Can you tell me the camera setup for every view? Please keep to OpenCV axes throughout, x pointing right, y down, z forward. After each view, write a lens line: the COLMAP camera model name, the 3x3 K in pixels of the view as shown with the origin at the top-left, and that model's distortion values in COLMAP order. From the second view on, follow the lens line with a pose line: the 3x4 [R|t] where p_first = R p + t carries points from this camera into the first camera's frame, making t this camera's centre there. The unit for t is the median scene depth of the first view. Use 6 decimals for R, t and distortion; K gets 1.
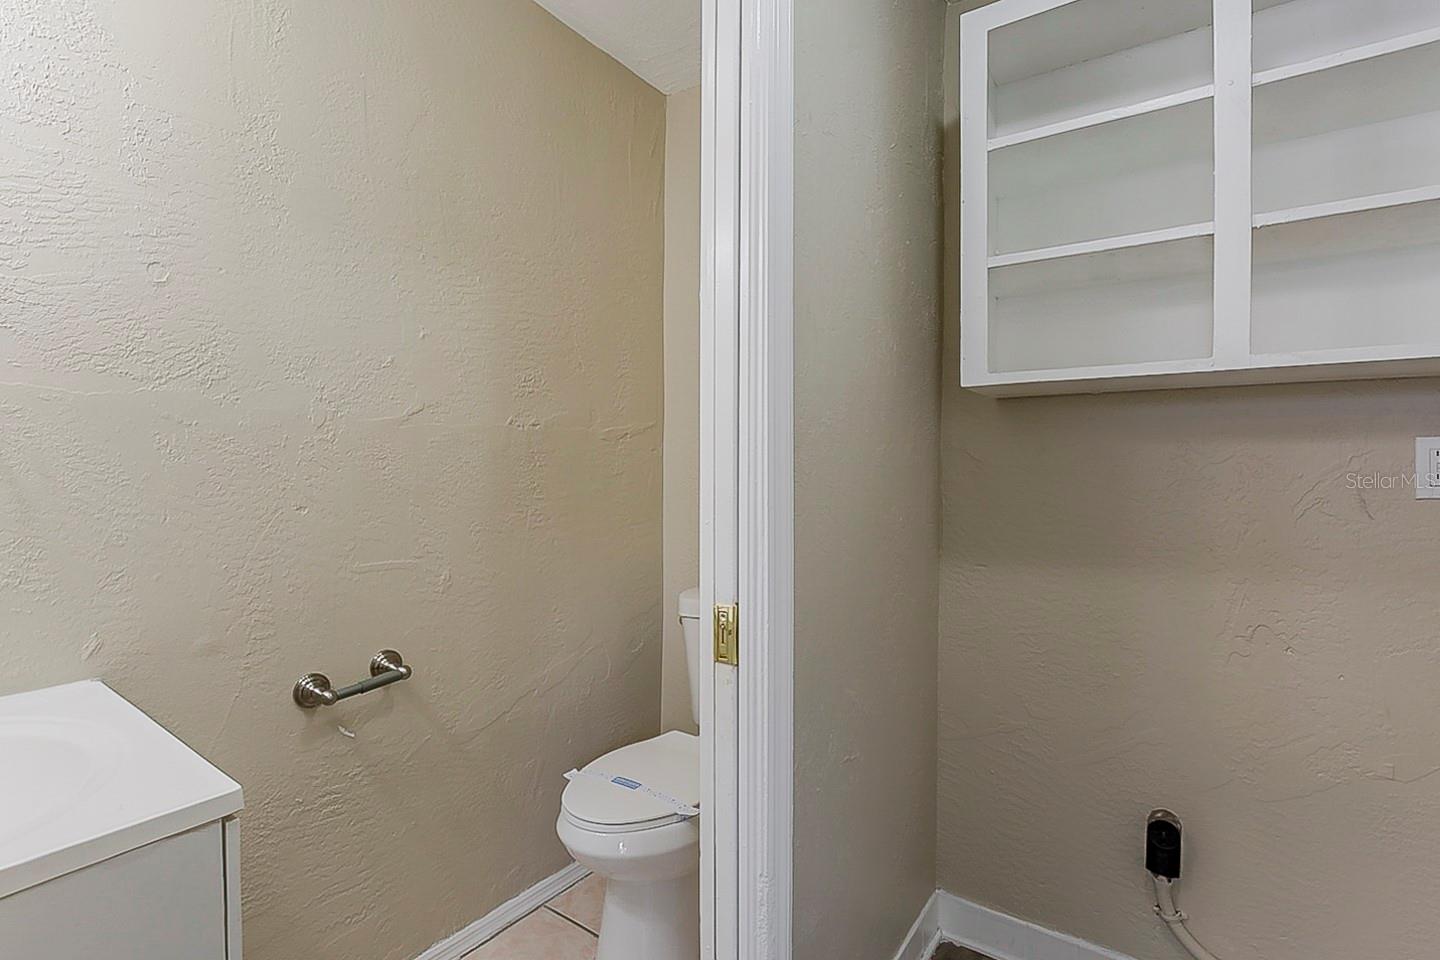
lens RADIAL K [[684.1, 0, 718.2], [0, 684.1, 477.2], [0, 0, 1]] dist [-0.015235, 0.003175]
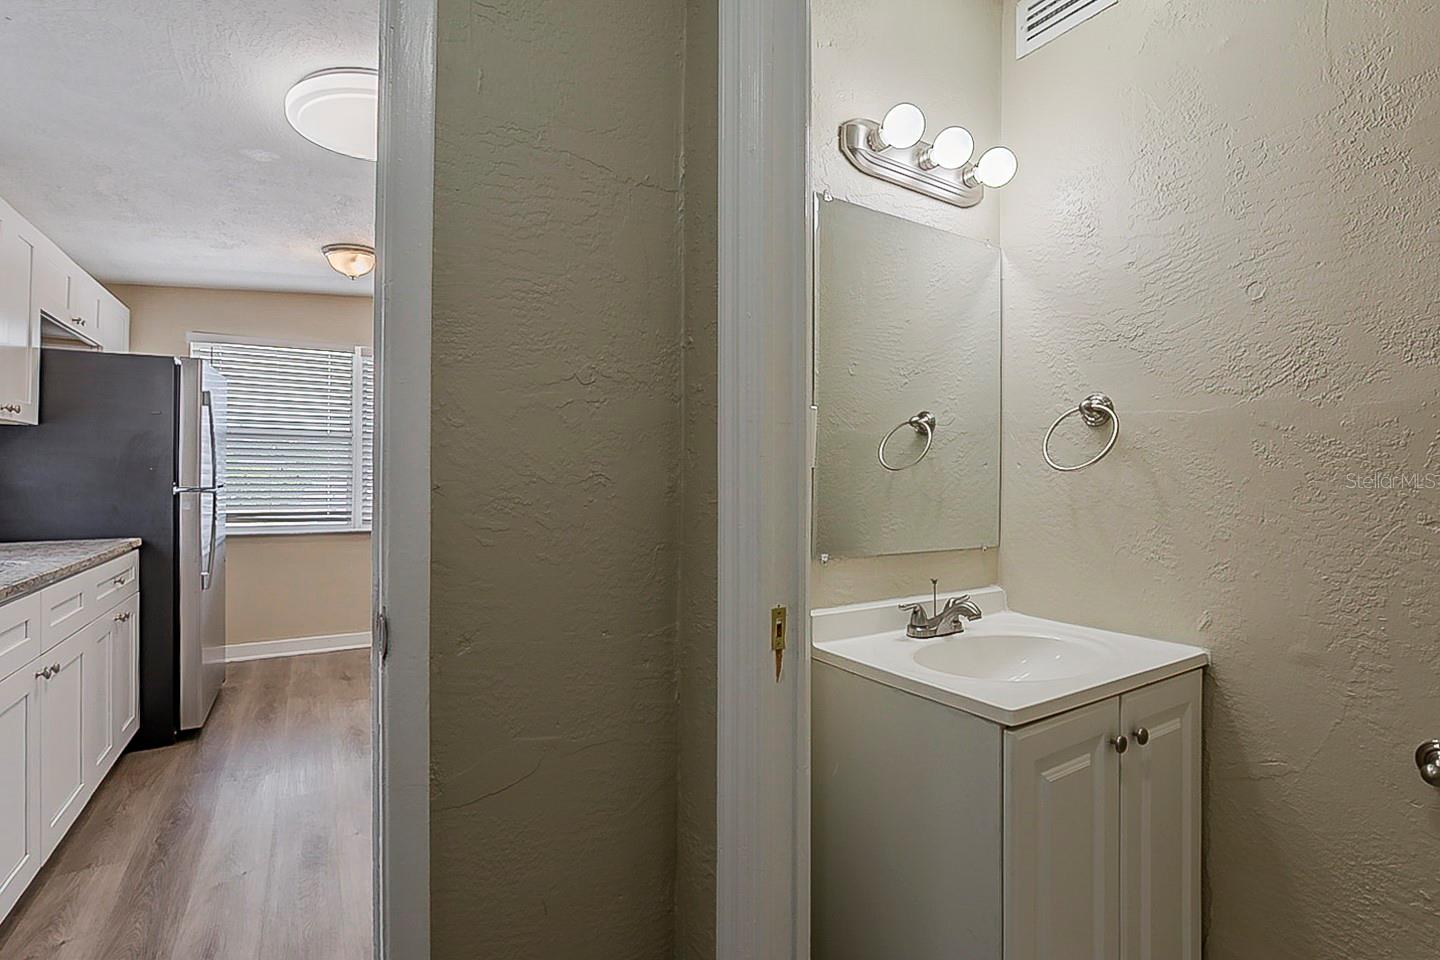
lens RADIAL K [[684.1, 0, 718.0], [0, 684.1, 476.1], [0, 0, 1]] dist [-0.015235, 0.003175]
pose [[-0.393063, -0.005401, -0.919496, 0.483887], [-0.014578, 0.999894, 0.000358, 0.003942], [0.919396, 0.013545, -0.393100, 0.624215]]
